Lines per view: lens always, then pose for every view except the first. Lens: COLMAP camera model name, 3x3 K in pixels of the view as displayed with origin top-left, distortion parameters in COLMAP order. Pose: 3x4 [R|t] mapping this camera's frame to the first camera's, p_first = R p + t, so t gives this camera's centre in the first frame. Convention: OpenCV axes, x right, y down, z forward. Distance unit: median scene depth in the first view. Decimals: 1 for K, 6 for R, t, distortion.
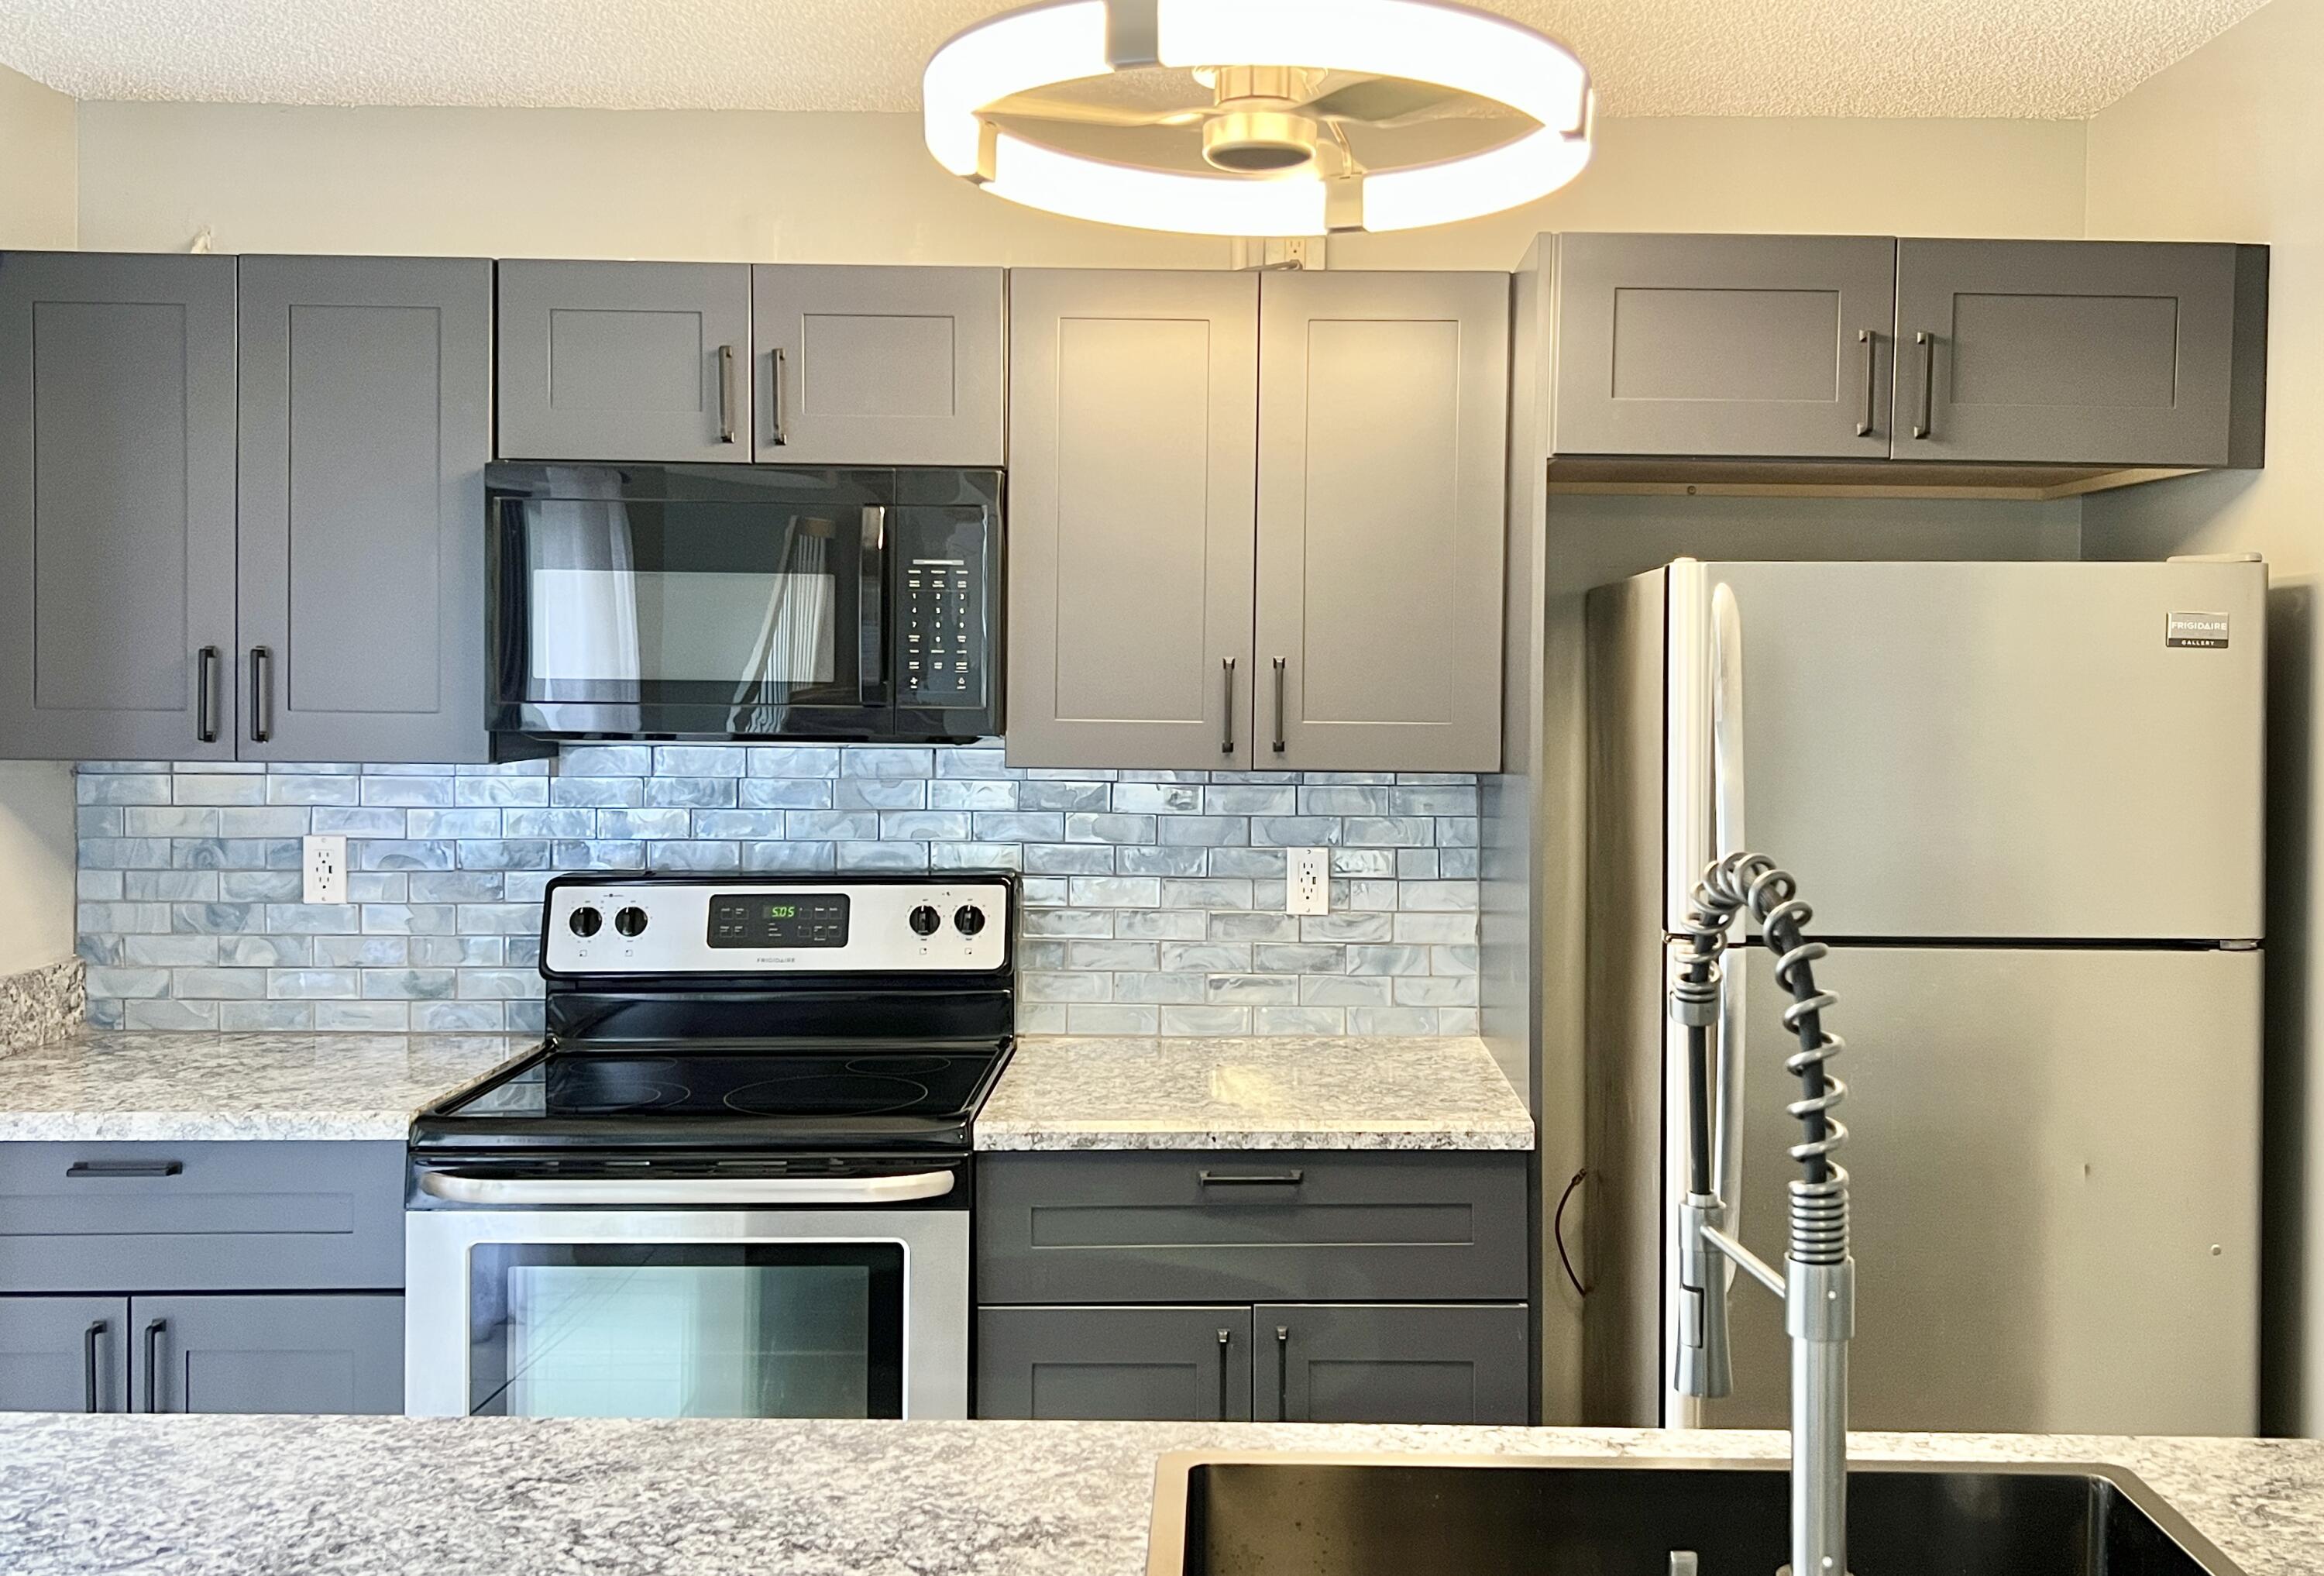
lens RADIAL K [[2082.2, 0, 1166.2], [0, 2082.2, 681.8], [0, 0, 1]] dist [0.112564, -0.218937]
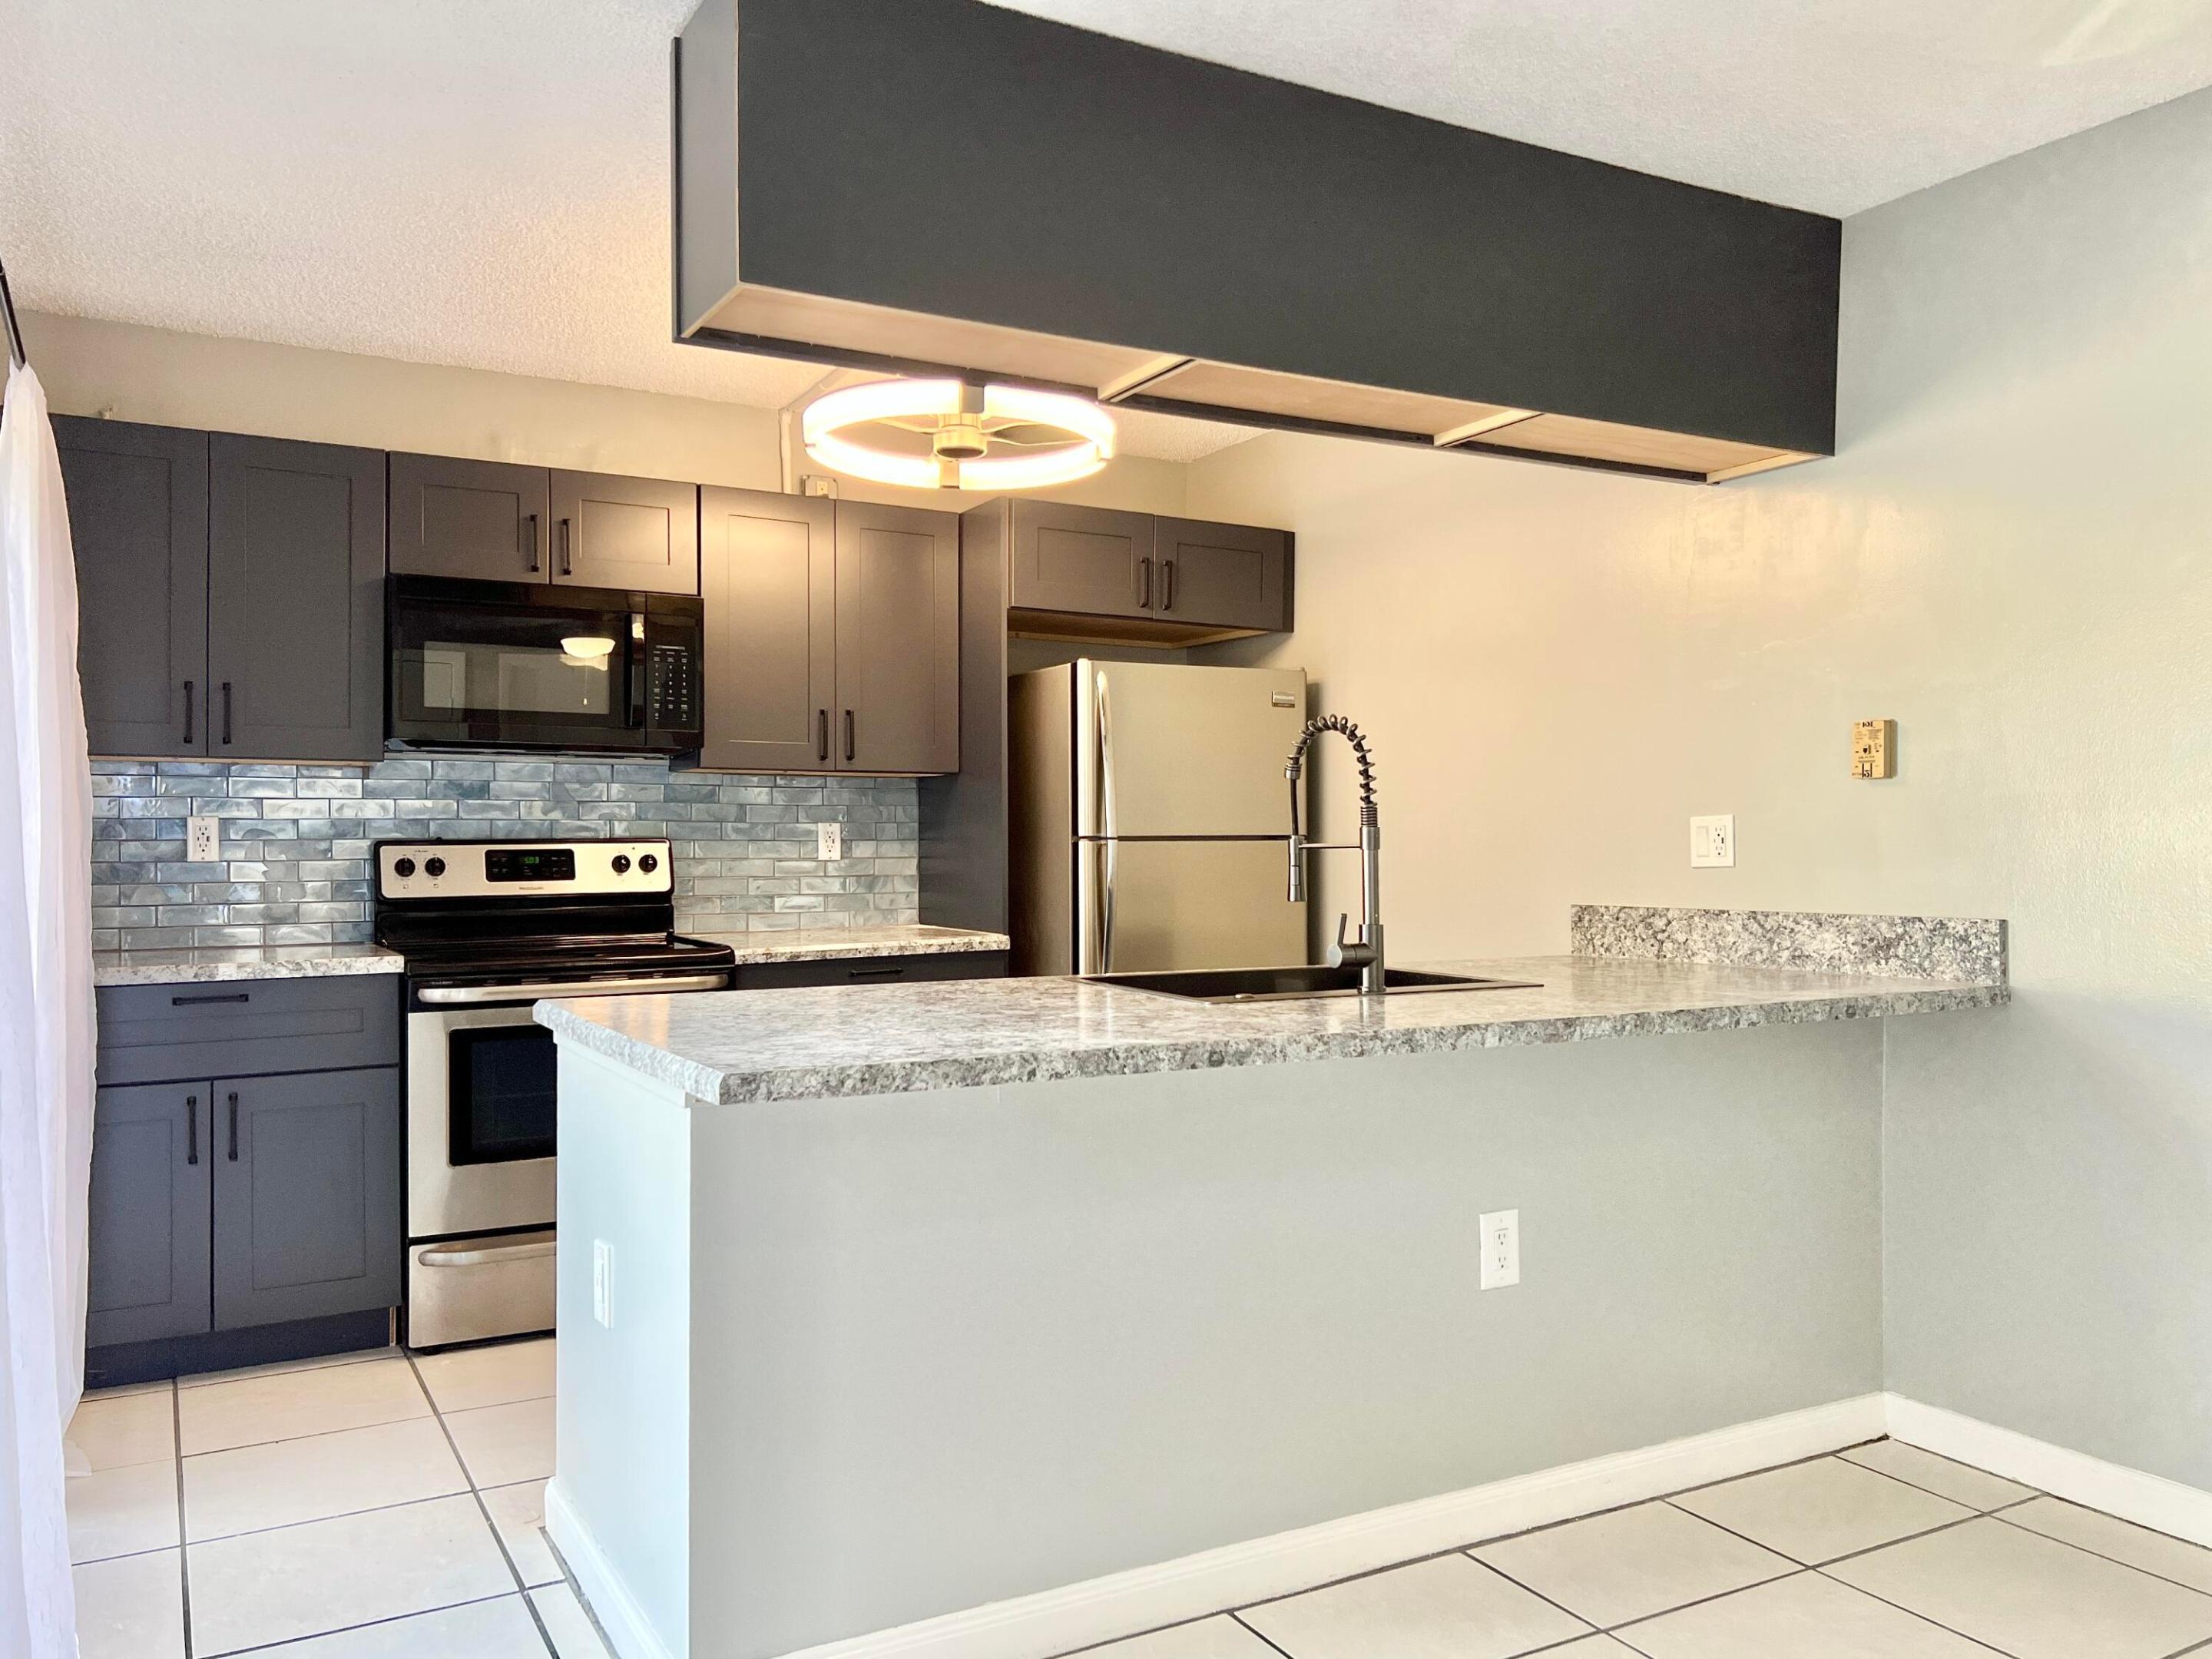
lens RADIAL K [[1679.7, 0, 1105.3], [0, 1679.7, 805.6], [0, 0, 1]] dist [0.007805, 0.003510]
pose [[0.867173, 0.001568, 0.498004, -0.451344], [0.006595, 0.999871, -0.014632, 0.089631], [-0.497963, 0.015972, 0.867051, -0.367064]]
